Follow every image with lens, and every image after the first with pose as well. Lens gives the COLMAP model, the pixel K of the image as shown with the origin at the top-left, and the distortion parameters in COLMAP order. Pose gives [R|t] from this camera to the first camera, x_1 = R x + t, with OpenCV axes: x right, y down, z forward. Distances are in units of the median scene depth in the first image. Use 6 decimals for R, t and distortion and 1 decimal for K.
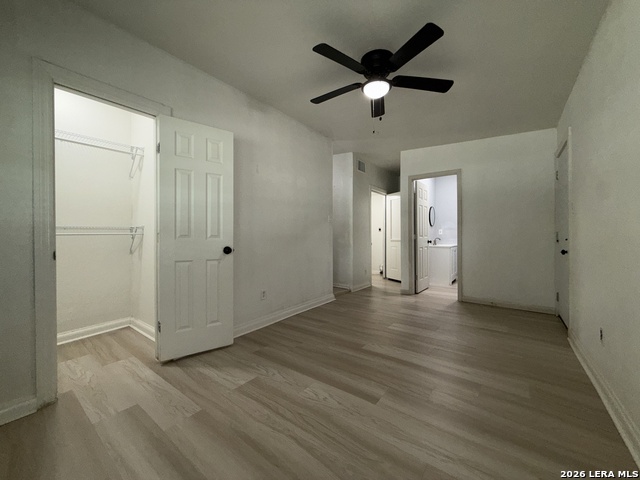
lens RADIAL K [[256.6, 0, 320.0], [0, 256.6, 236.2], [0, 0, 1]] dist [-0.001324, -0.000336]
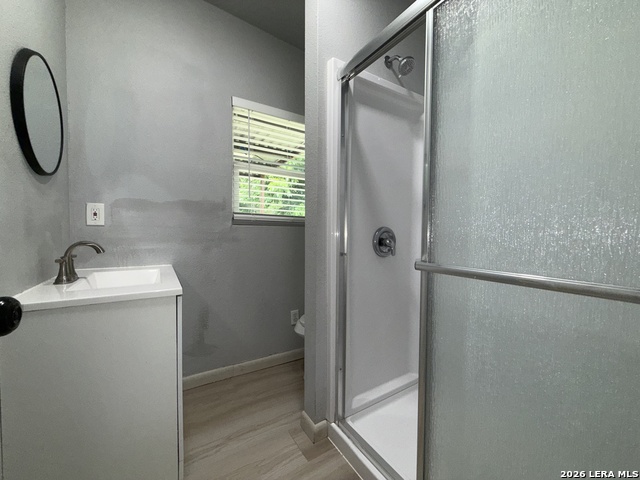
lens RADIAL K [[256.6, 0, 319.9], [0, 256.6, 239.6], [0, 0, 1]] dist [-0.001324, -0.000336]
pose [[0.352774, -0.015098, 0.935587, 0.339653], [-0.000352, 0.999868, 0.016268, 0.001575], [-0.935709, -0.006069, 0.352722, 0.759477]]
